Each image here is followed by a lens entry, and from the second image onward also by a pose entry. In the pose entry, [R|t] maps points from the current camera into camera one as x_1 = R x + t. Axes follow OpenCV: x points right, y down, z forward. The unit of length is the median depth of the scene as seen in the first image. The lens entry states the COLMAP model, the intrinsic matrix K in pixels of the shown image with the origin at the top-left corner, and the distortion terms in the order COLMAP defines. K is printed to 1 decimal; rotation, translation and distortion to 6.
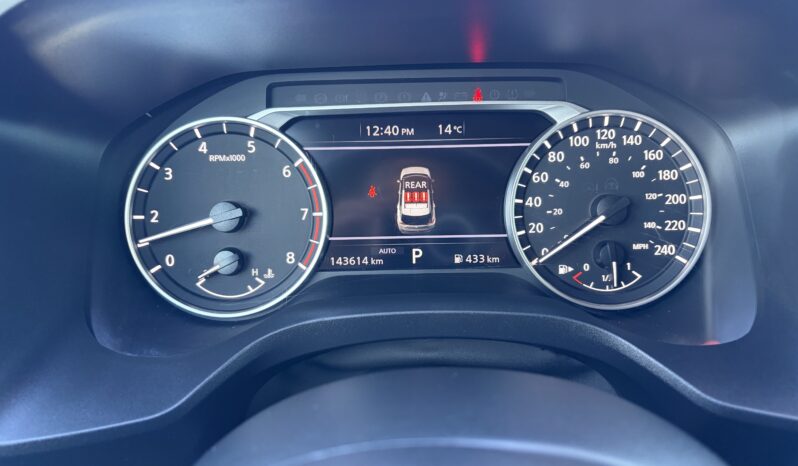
lens RADIAL K [[574.0, 0, 399.0], [0, 574.0, 233.0], [0, 0, 1]] dist [0.024441, -0.067457]
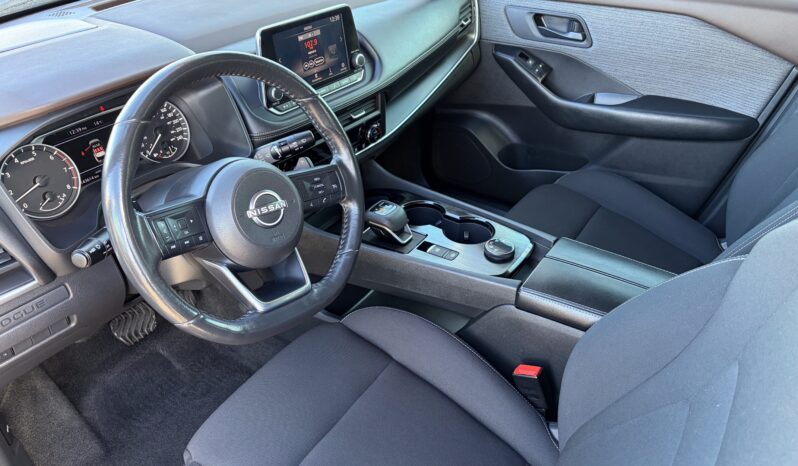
lens RADIAL K [[574.0, 0, 399.0], [0, 574.0, 233.0], [0, 0, 1]] dist [0.024441, -0.067457]
pose [[0.560348, -0.449563, 0.695631, -1.306719], [0.291579, 0.893181, 0.342358, -0.236178], [-0.775236, 0.010991, 0.631576, -1.940811]]
